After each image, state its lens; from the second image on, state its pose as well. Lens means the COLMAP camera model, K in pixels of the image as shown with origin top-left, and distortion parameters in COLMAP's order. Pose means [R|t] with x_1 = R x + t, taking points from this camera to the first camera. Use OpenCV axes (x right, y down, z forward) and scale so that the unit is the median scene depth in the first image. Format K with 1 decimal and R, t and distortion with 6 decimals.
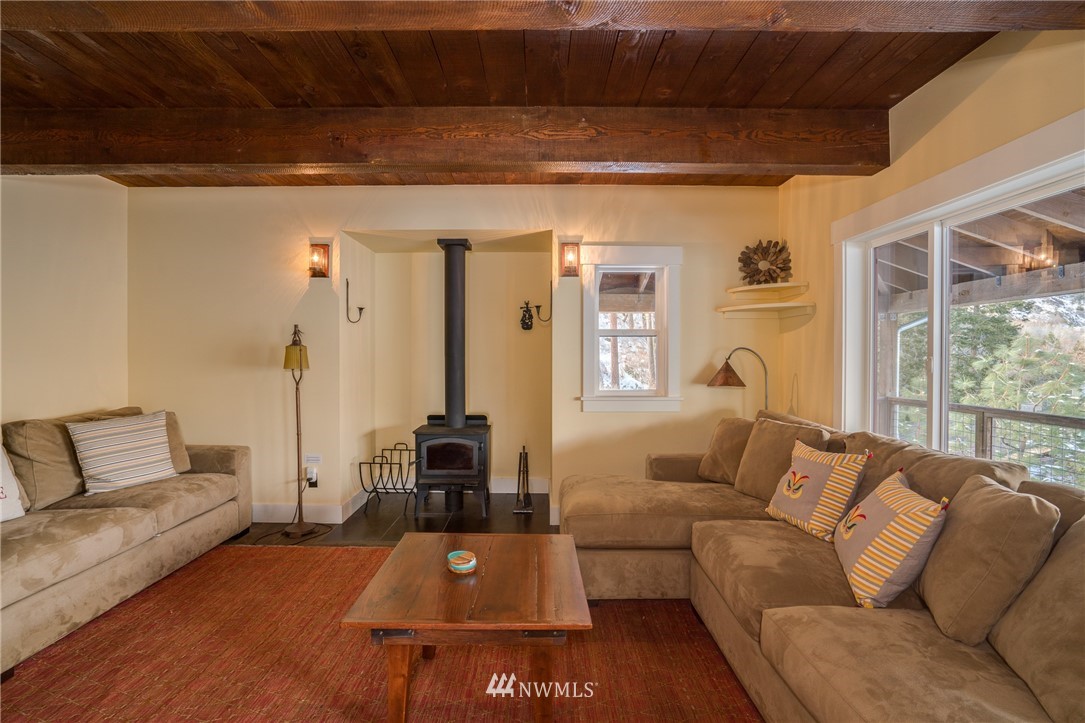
lens RADIAL K [[481.2, 0, 519.4], [0, 481.2, 358.5], [0, 0, 1]] dist [-0.057092, 0.024499]
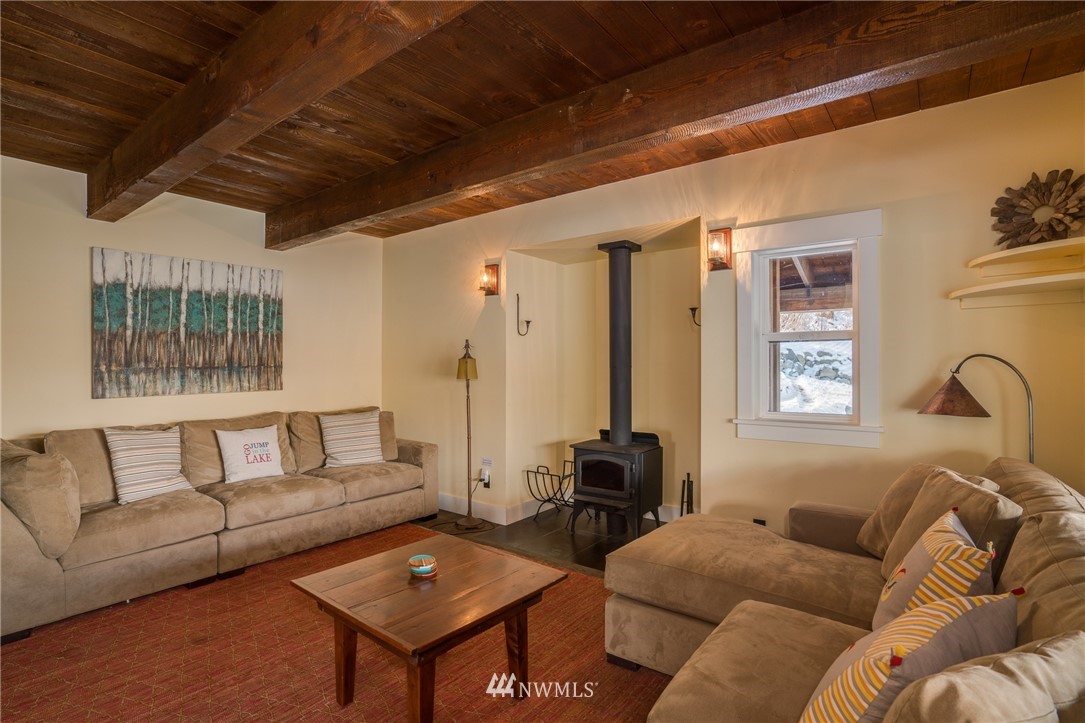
lens RADIAL K [[512.1, 0, 529.3], [0, 512.1, 360.3], [0, 0, 1]] dist [-0.069348, 0.032204]
pose [[0.798885, -0.007709, -0.601434, 0.369138], [-0.001835, 0.999882, -0.015254, -0.004017], [0.601481, 0.013290, 0.798777, 0.124743]]
